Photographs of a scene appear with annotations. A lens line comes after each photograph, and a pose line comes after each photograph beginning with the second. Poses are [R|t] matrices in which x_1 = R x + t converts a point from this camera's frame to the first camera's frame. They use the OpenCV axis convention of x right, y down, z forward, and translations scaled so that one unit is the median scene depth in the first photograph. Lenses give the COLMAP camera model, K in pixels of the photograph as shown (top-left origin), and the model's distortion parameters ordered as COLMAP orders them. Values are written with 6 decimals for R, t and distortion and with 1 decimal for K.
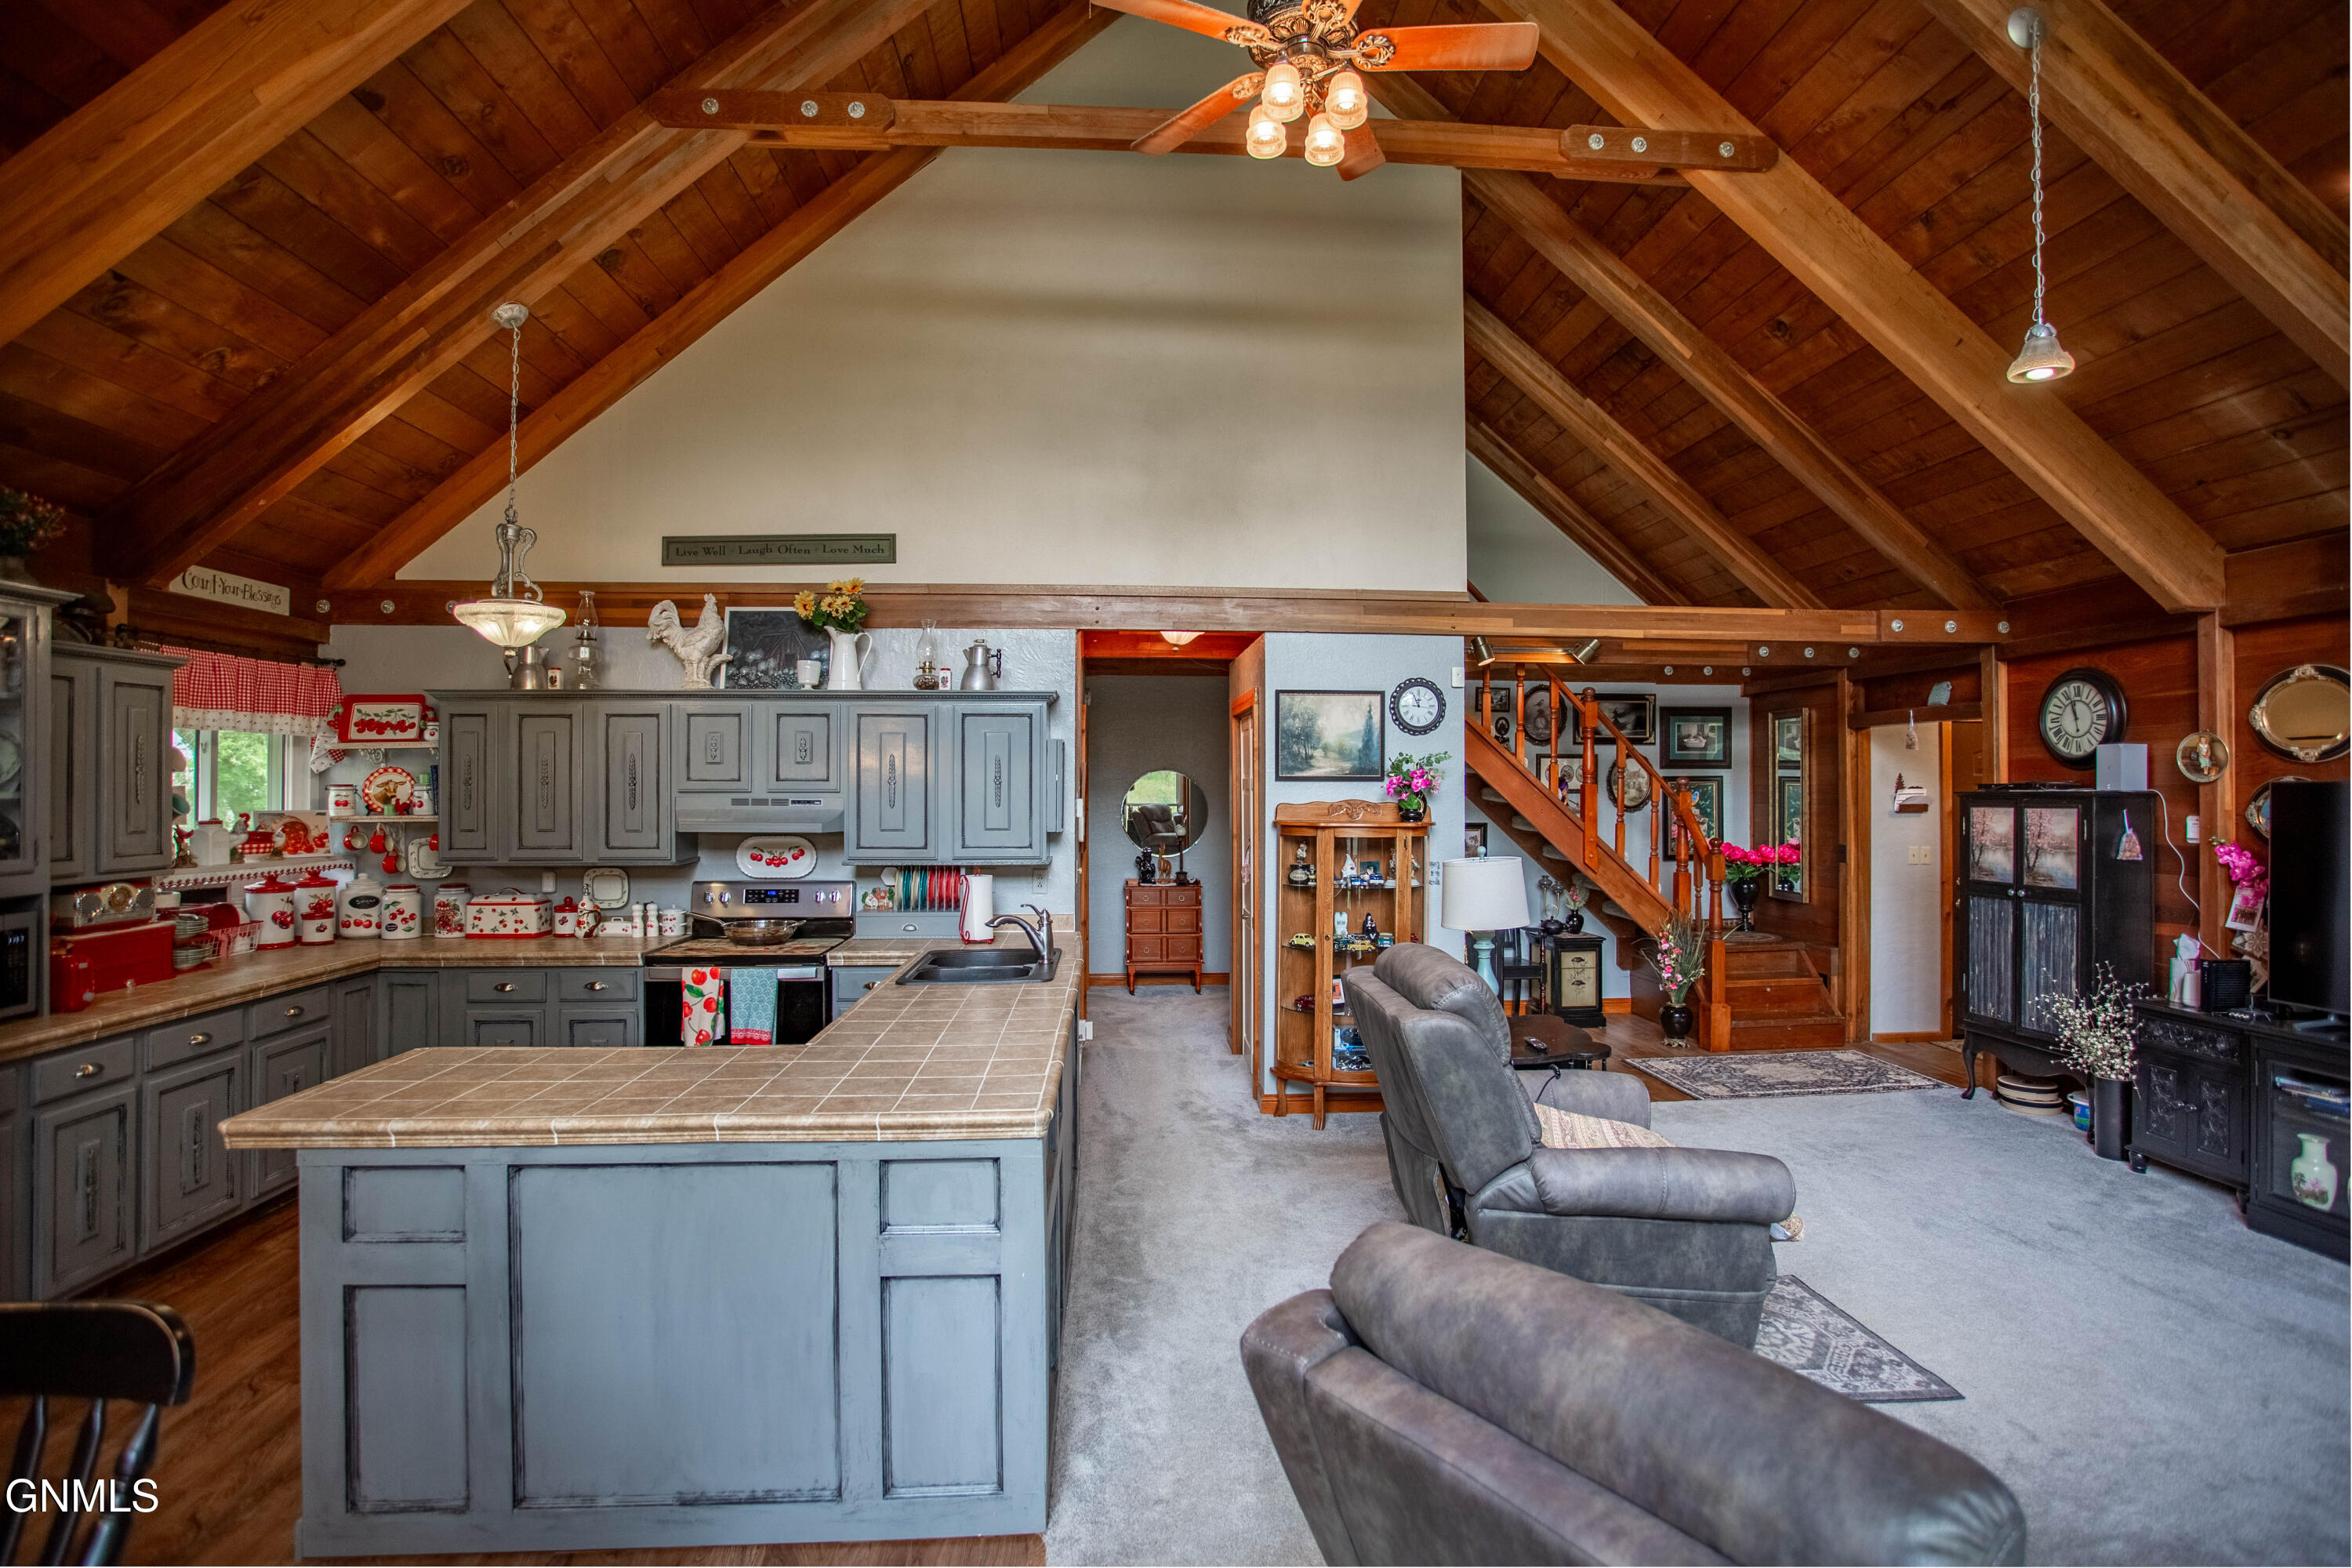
lens RADIAL K [[1139.8, 0, 1198.7], [0, 1139.8, 768.4], [0, 0, 1]] dist [-0.060084, 0.017353]
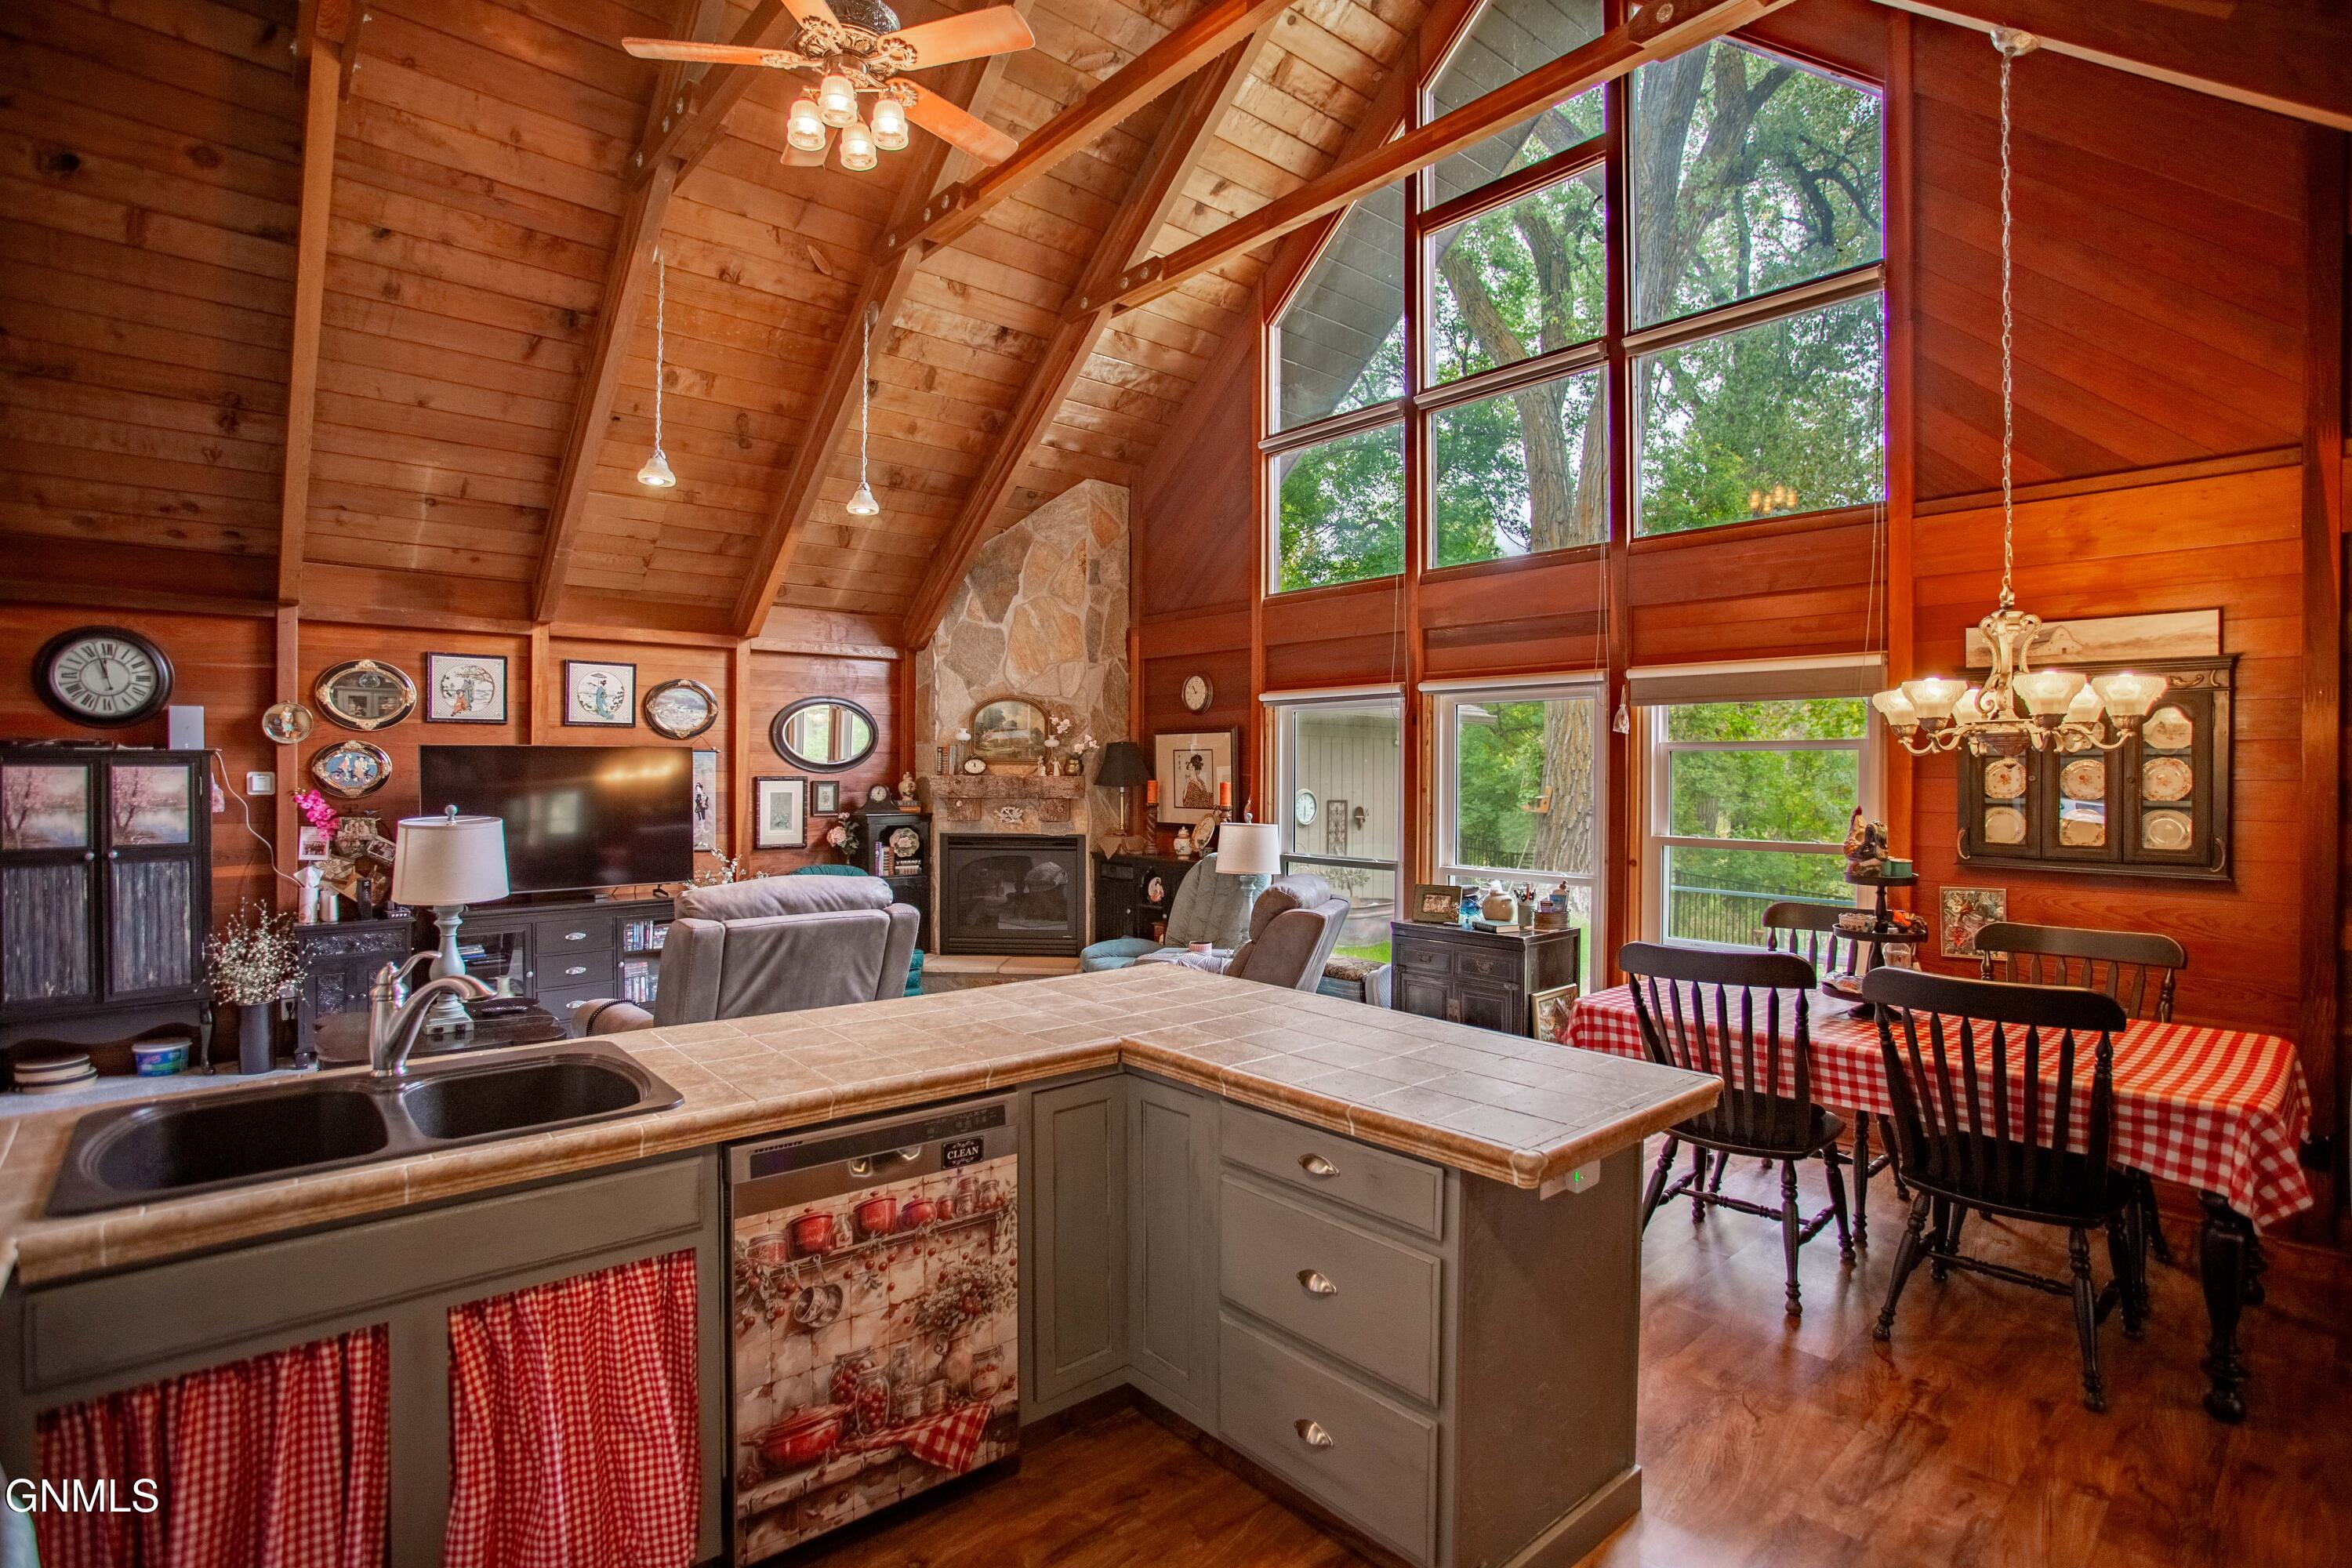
lens RADIAL K [[1139.8, 0, 1181.9], [0, 1139.8, 785.9], [0, 0, 1]] dist [-0.060084, 0.017353]
pose [[-0.592321, -0.011226, 0.805624, -0.581702], [-0.013944, 0.999896, 0.003682, 0.036446], [-0.805581, -0.009053, -0.592416, 0.819043]]
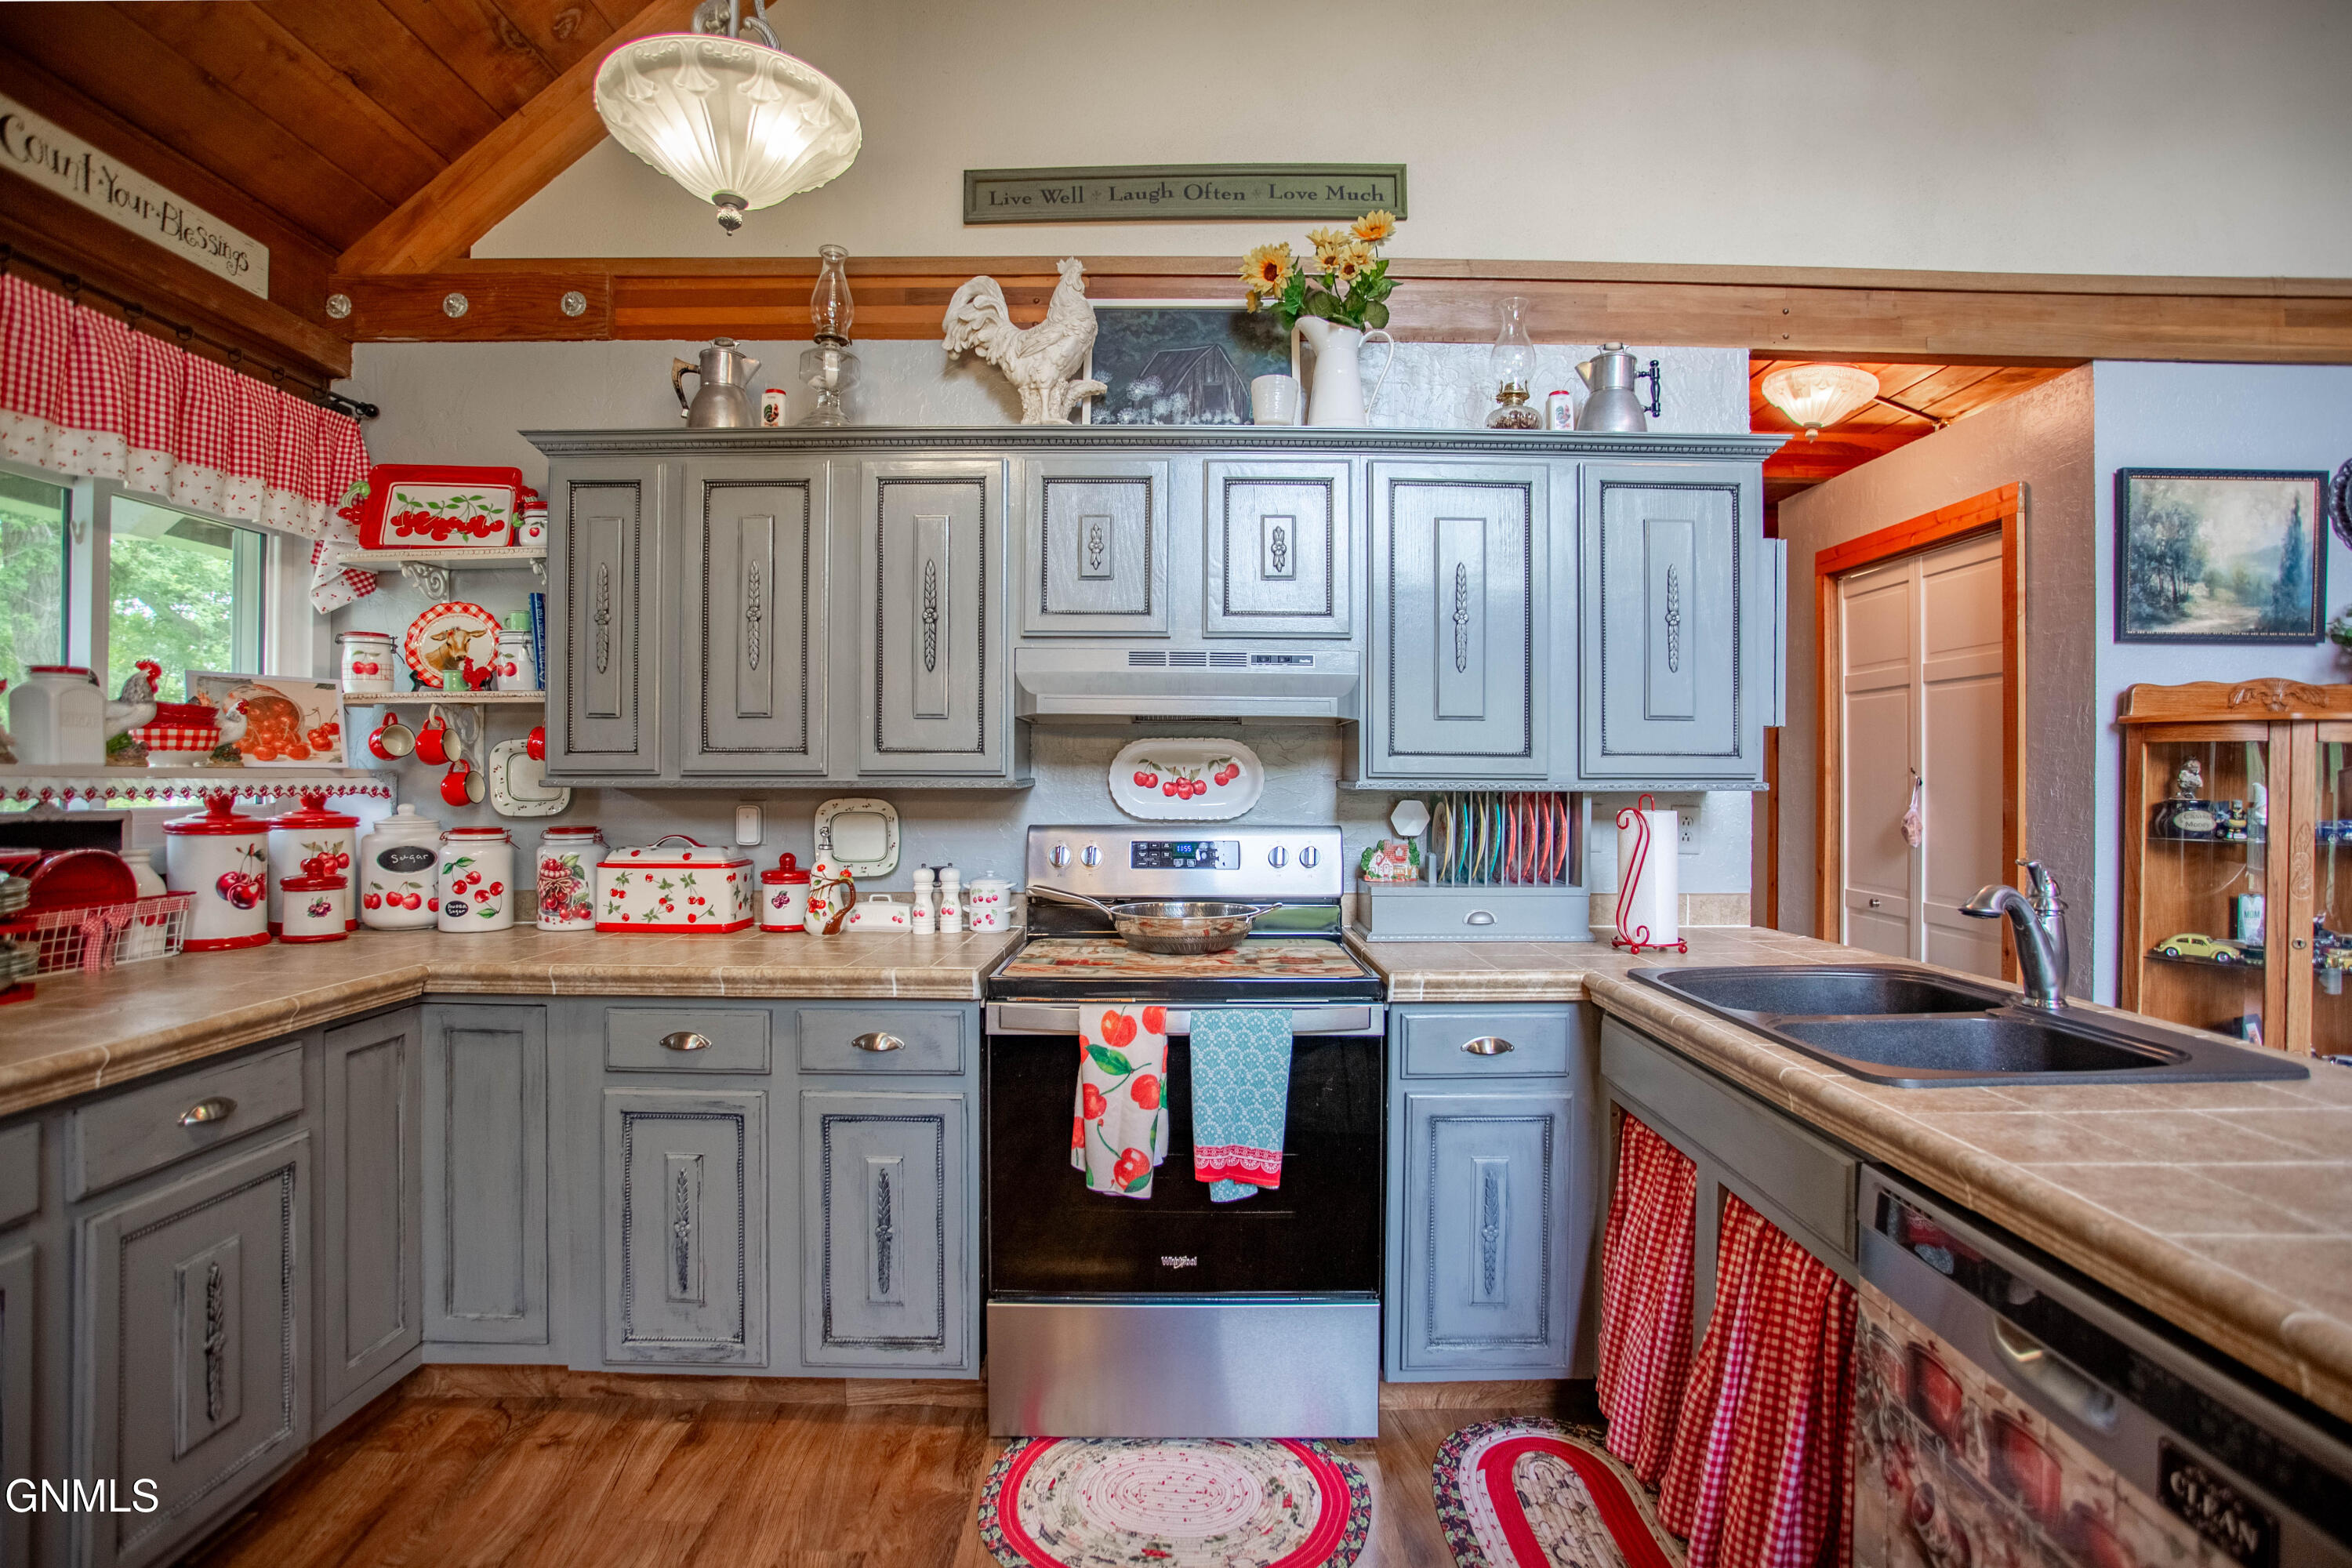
lens RADIAL K [[1139.8, 0, 1195.6], [0, 1139.8, 770.8], [0, 0, 1]] dist [-0.060084, 0.017353]
pose [[0.997395, 0.004629, -0.071989, -0.341142], [-0.003872, 0.999936, 0.010660, 0.070886], [0.072034, -0.010353, 0.997348, 0.497698]]
